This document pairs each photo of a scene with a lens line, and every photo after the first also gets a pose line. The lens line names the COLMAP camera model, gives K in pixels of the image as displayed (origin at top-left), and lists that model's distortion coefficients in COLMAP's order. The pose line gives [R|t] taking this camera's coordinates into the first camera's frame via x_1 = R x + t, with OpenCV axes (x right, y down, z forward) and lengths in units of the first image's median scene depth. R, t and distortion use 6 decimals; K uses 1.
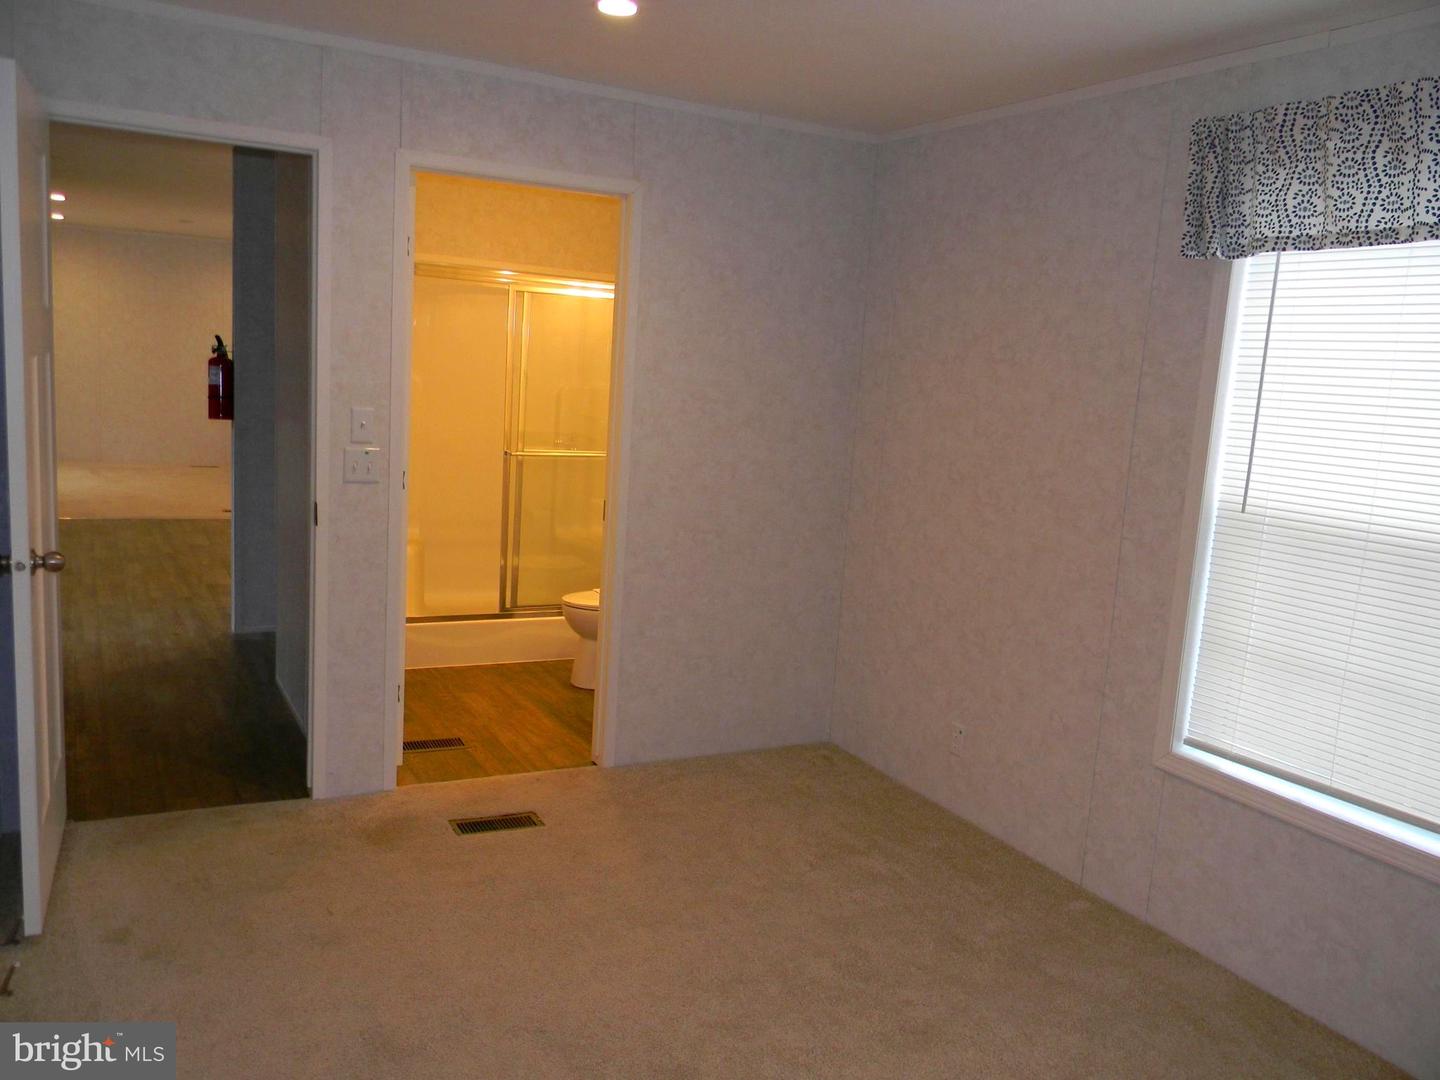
lens RADIAL K [[1172.2, 0, 720.7], [0, 1172.2, 554.1], [0, 0, 1]] dist [0.028502, -0.048113]
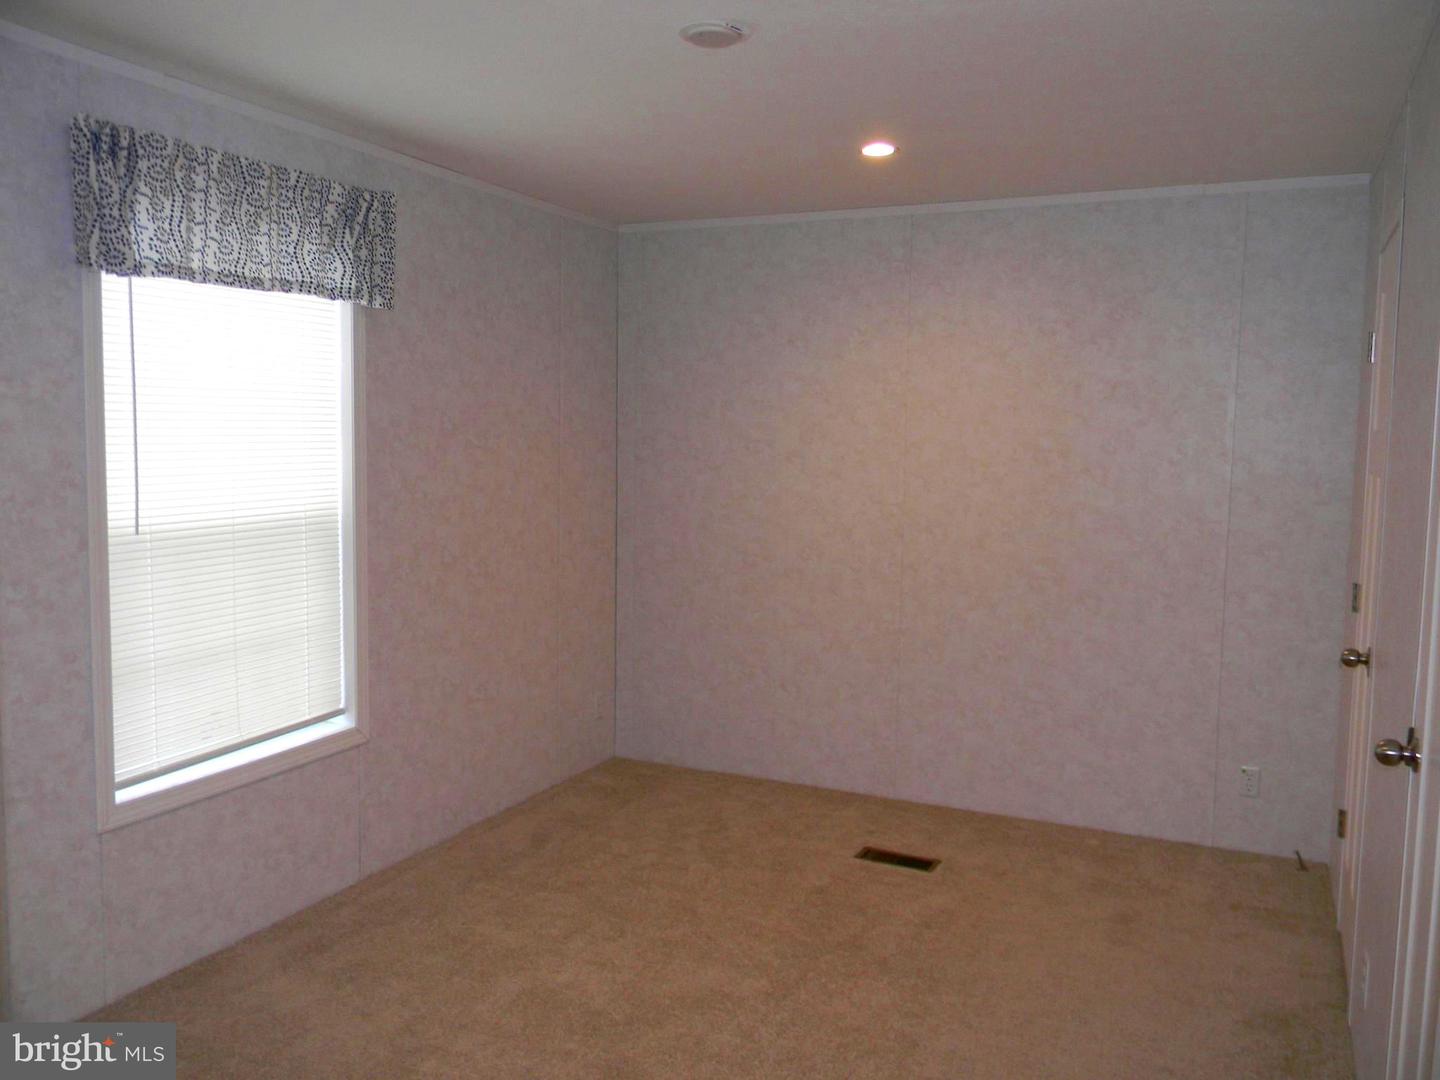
lens RADIAL K [[1172.2, 0, 720.7], [0, 1172.2, 554.1], [0, 0, 1]] dist [0.028502, -0.048113]
pose [[-0.602066, -0.160973, 0.782051, -0.713166], [0.073888, 0.964031, 0.255314, -0.267692], [-0.795020, 0.211500, -0.568516, 1.333965]]
